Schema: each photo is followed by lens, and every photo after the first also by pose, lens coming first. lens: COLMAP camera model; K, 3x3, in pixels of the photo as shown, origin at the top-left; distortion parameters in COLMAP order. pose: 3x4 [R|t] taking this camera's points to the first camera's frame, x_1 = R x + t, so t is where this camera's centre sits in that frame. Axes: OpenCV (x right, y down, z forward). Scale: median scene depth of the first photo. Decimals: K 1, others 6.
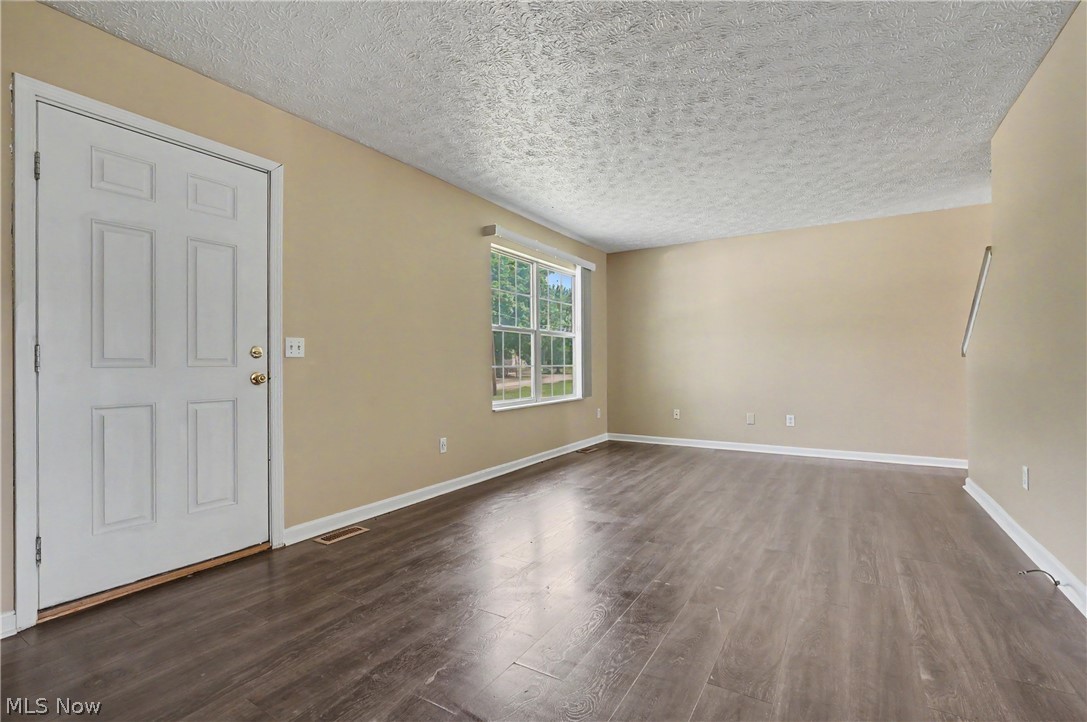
lens RADIAL K [[494.4, 0, 542.1], [0, 494.4, 365.1], [0, 0, 1]] dist [-0.007667, 0.000921]
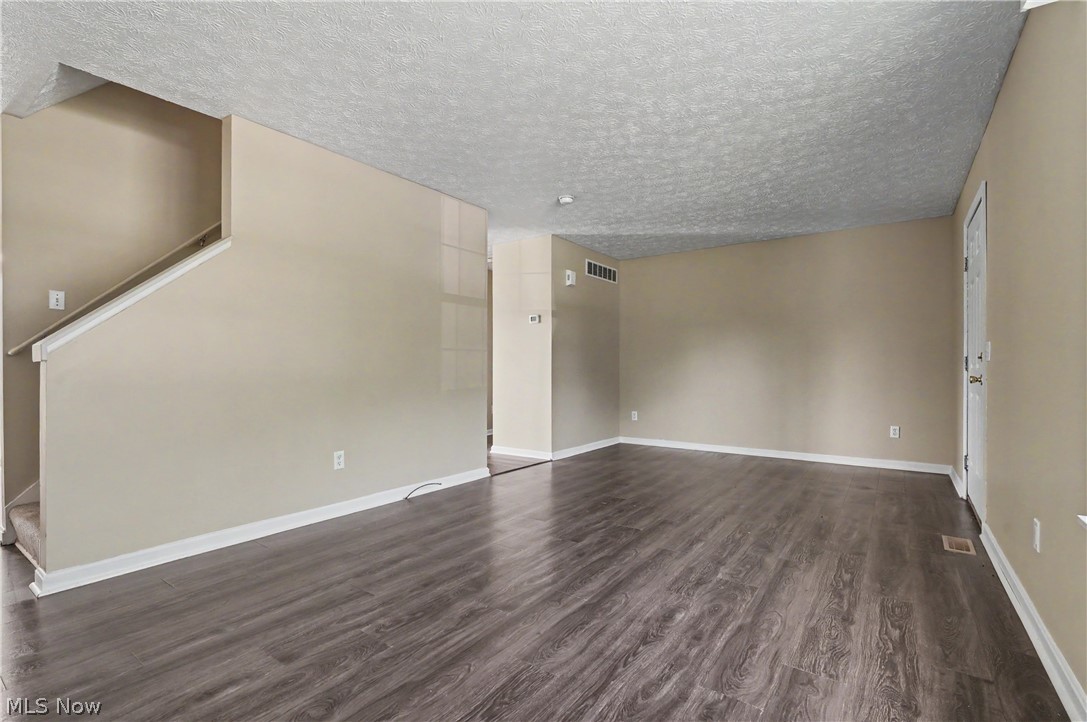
lens RADIAL K [[494.4, 0, 542.1], [0, 494.4, 365.1], [0, 0, 1]] dist [-0.007667, 0.000921]
pose [[-0.998280, 0.005604, 0.058354, 0.384567], [0.005721, 0.999982, 0.001830, -0.015144], [-0.058342, 0.002160, -0.998294, 2.218603]]
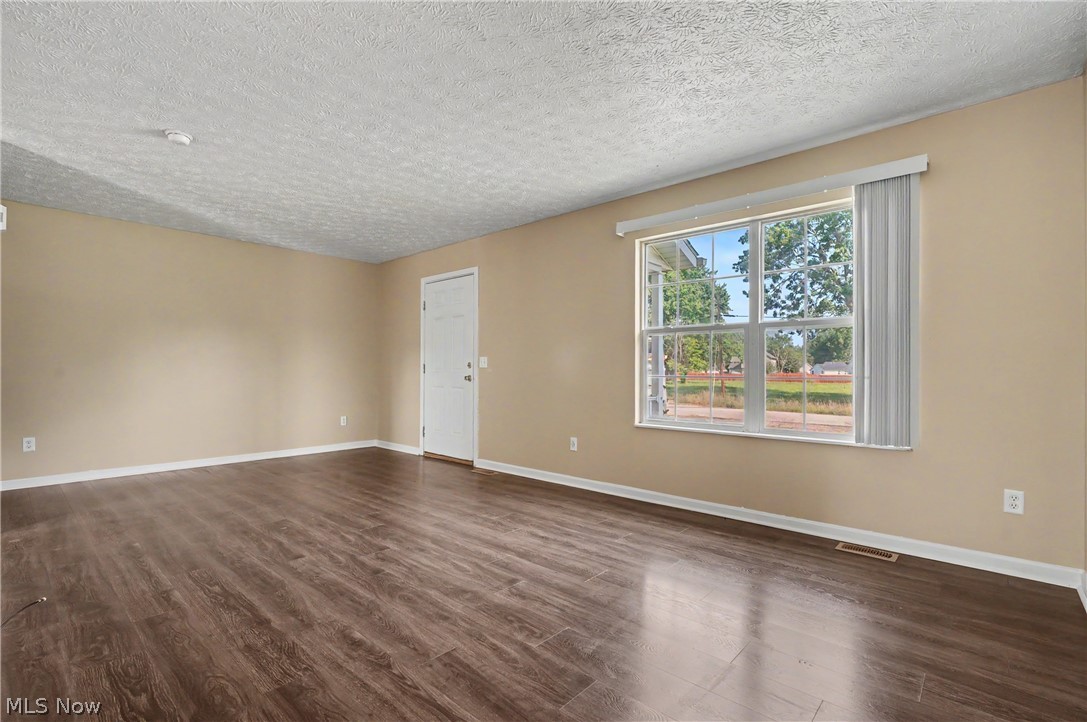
lens RADIAL K [[494.4, 0, 542.1], [0, 494.4, 365.1], [0, 0, 1]] dist [-0.007667, 0.000921]
pose [[-0.179129, -0.005573, -0.983810, 1.362202], [-0.006927, 0.999966, -0.004403, -0.019621], [0.983801, 0.006027, -0.179162, 1.654483]]
